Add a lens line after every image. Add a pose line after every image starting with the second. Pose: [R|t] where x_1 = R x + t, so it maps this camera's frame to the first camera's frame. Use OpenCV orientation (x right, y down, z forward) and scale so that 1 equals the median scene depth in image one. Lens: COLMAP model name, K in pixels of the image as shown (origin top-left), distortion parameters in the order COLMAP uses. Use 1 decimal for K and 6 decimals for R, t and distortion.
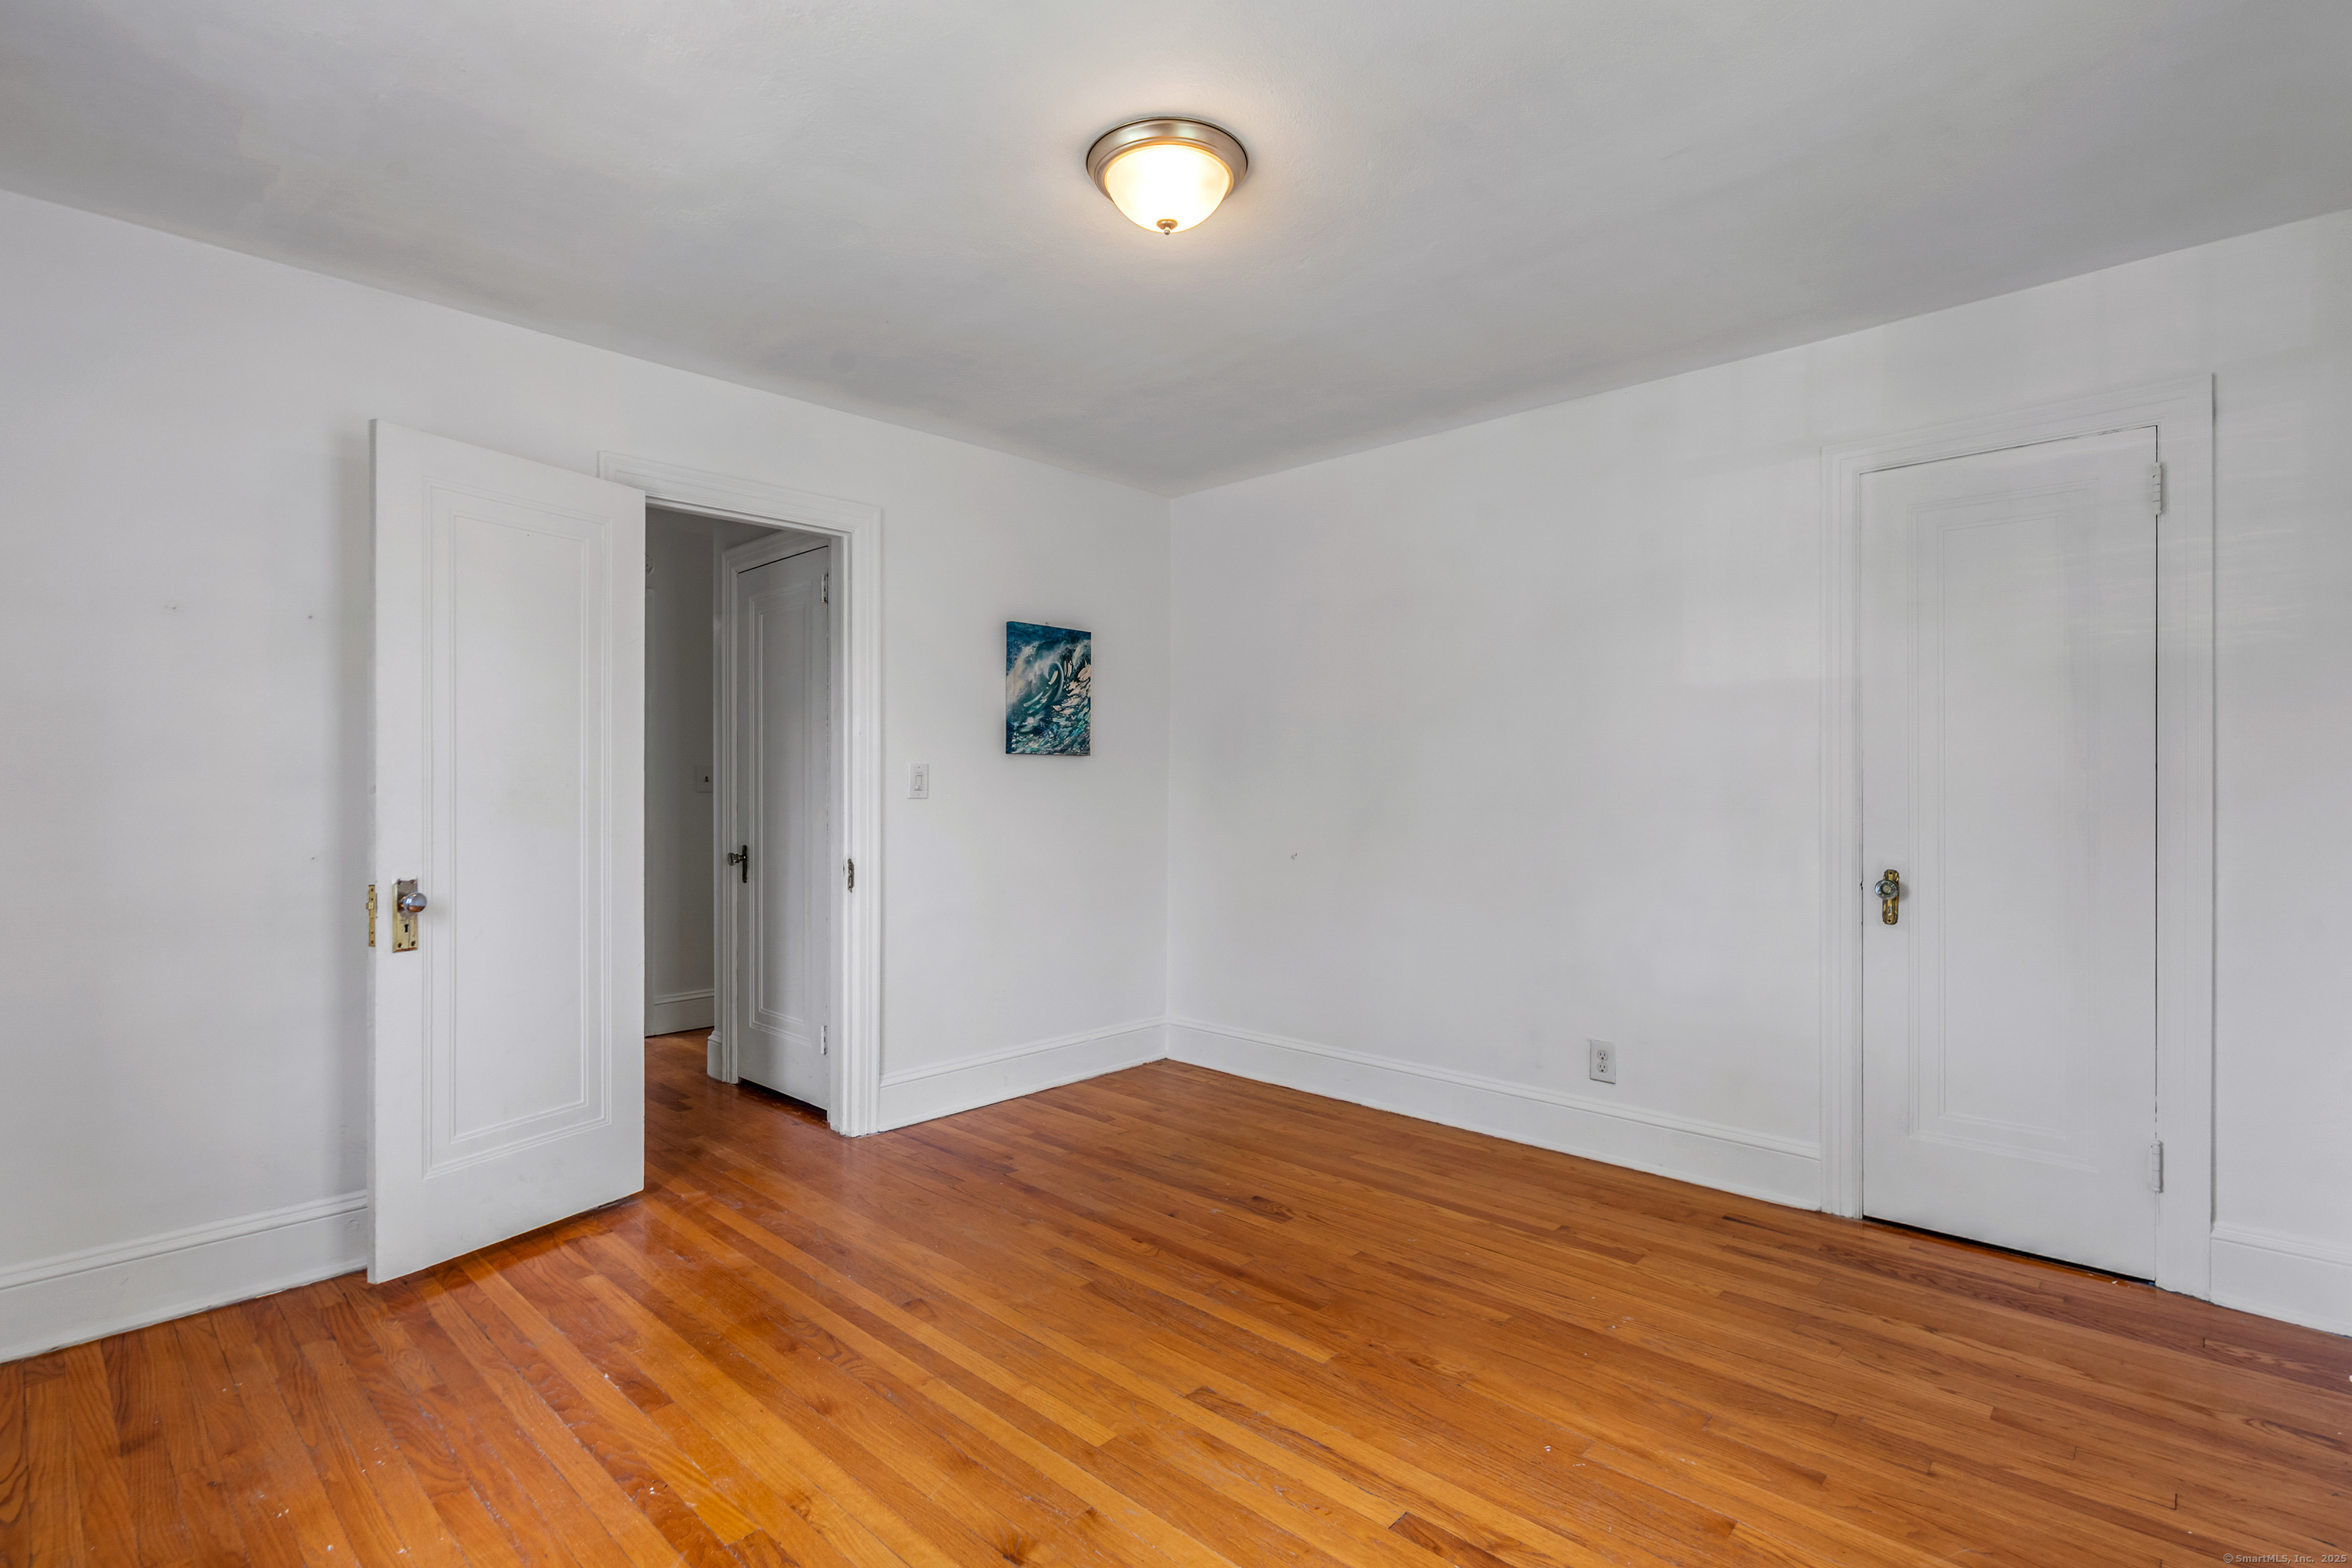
lens RADIAL K [[1133.2, 0, 1176.1], [0, 1133.2, 788.6], [0, 0, 1]] dist [-0.004556, -0.001283]
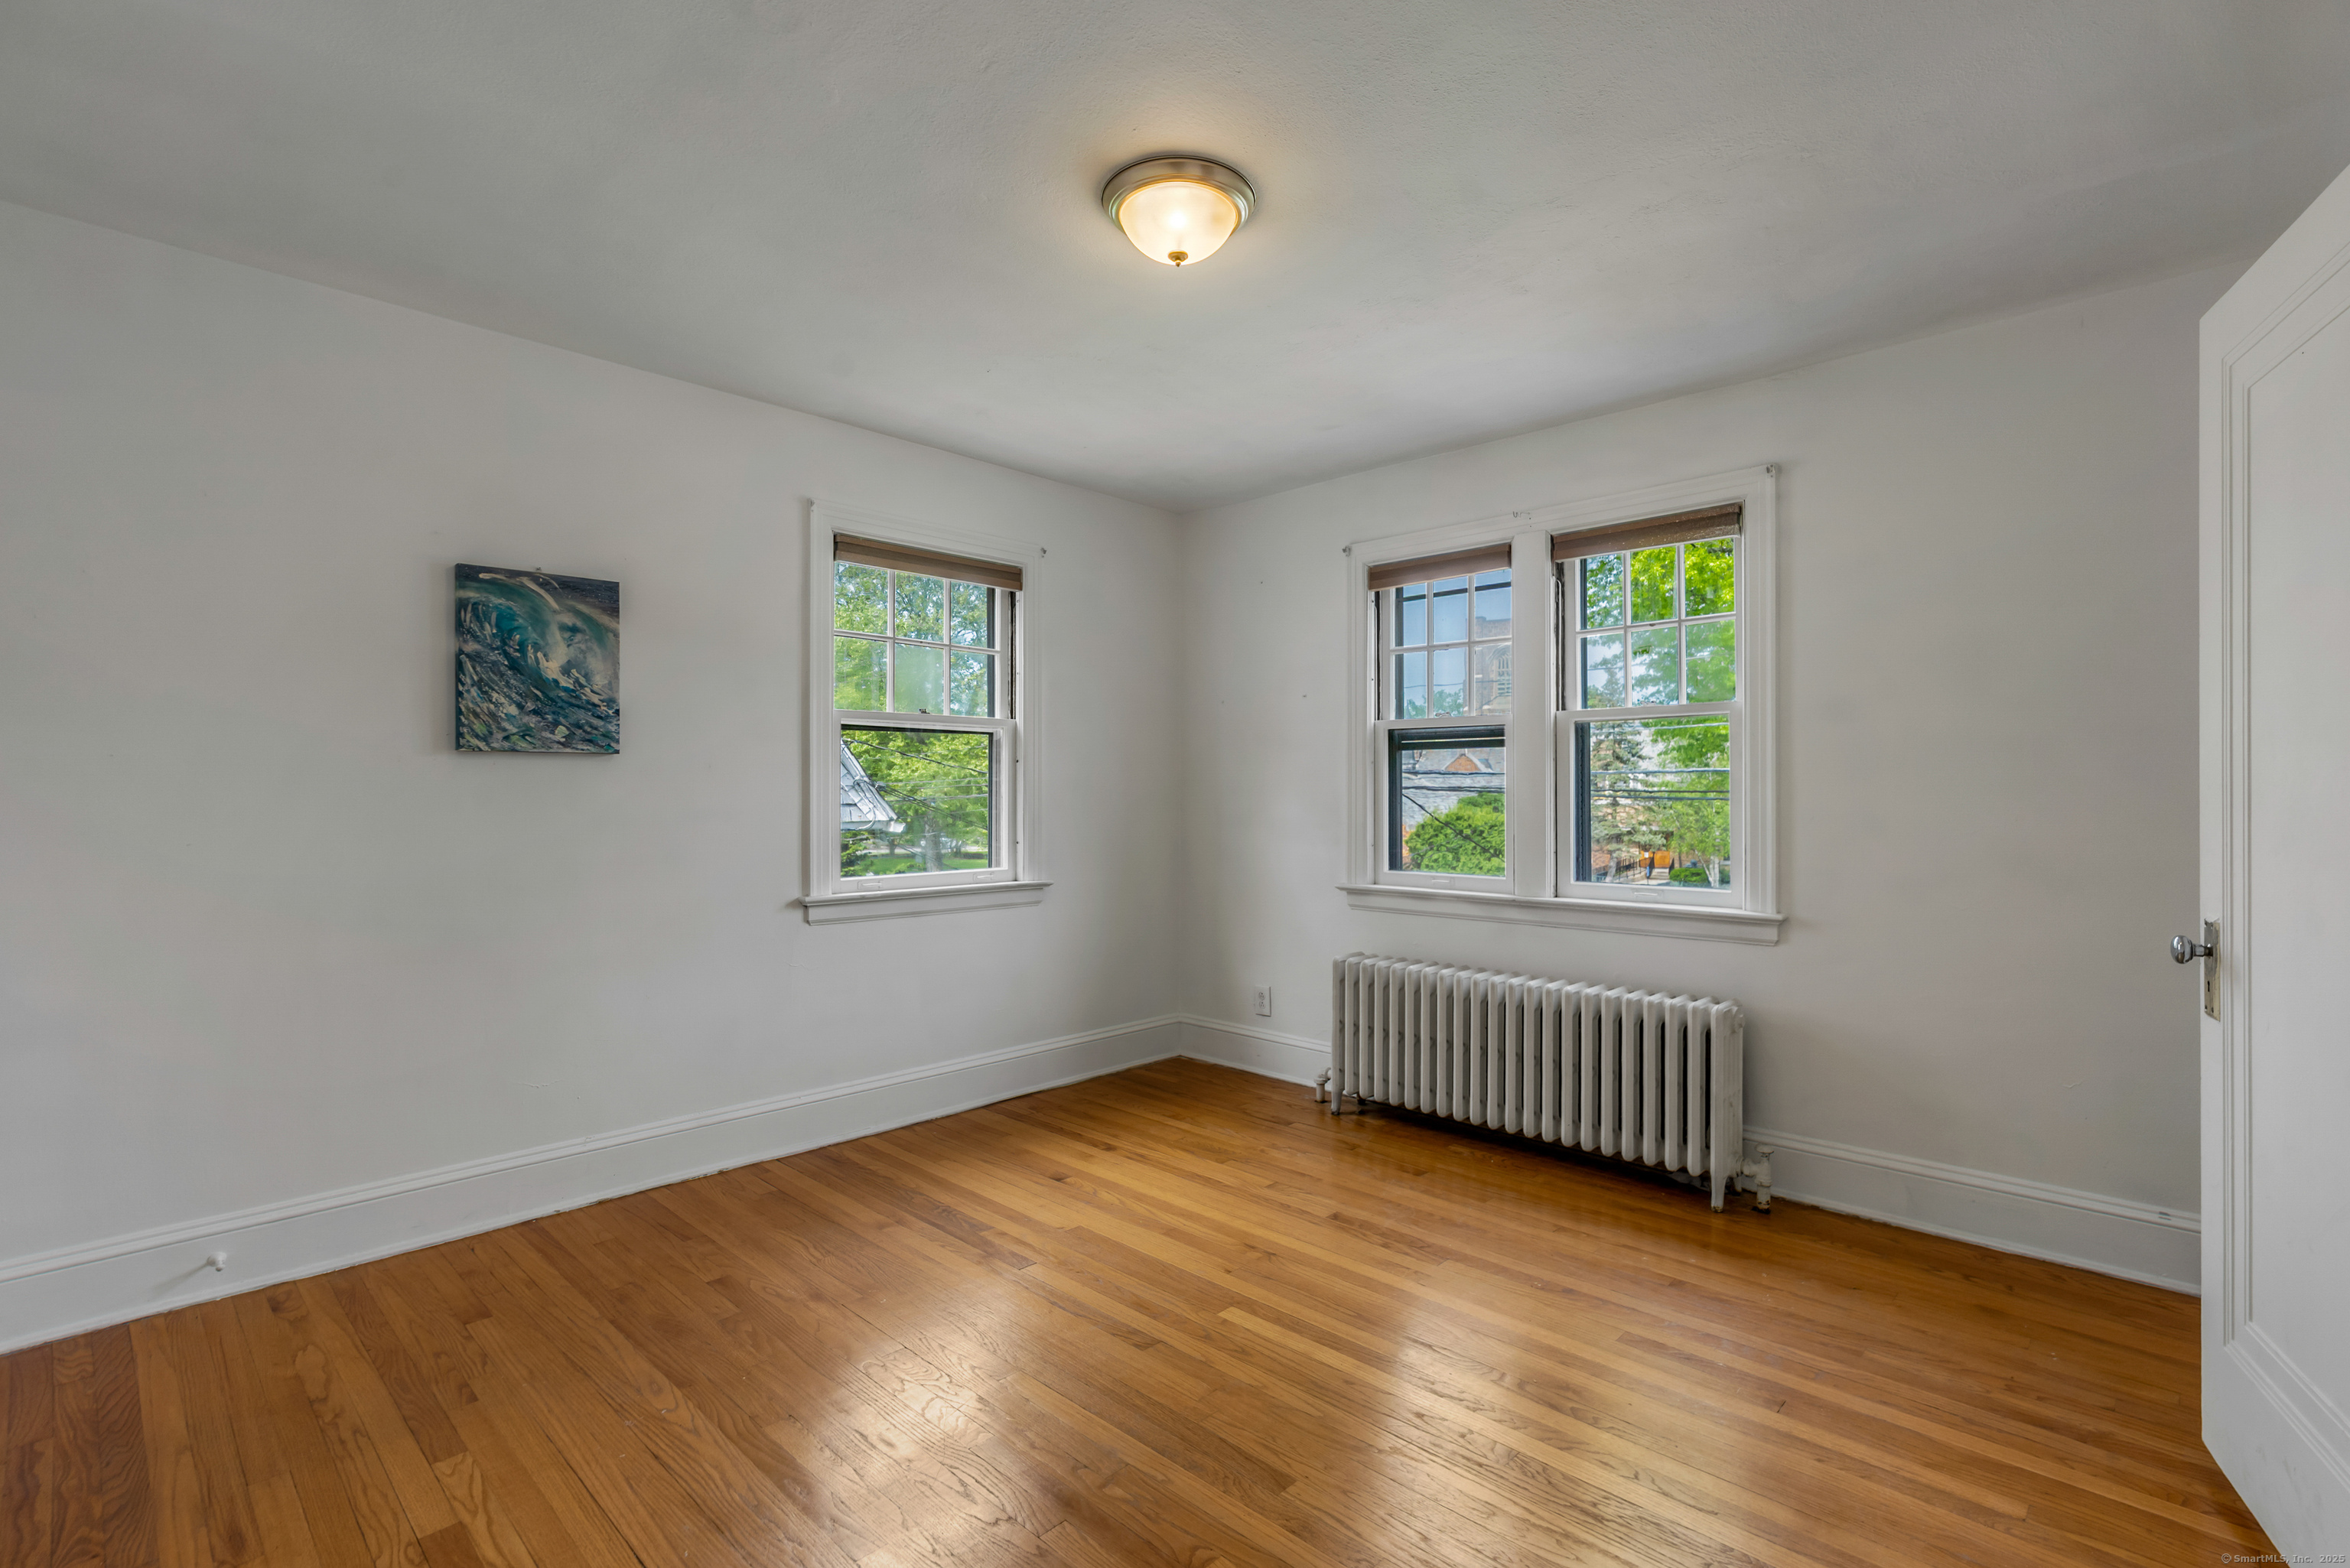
lens RADIAL K [[1086.6, 0, 1183.4], [0, 1086.6, 782.6], [0, 0, 1]] dist [-0.005243, 0.001002]
pose [[-0.999991, -0.001110, 0.004155, -0.017258], [-0.001130, 0.999988, -0.004790, -0.005447], [-0.004150, -0.004795, -0.999980, 2.031026]]
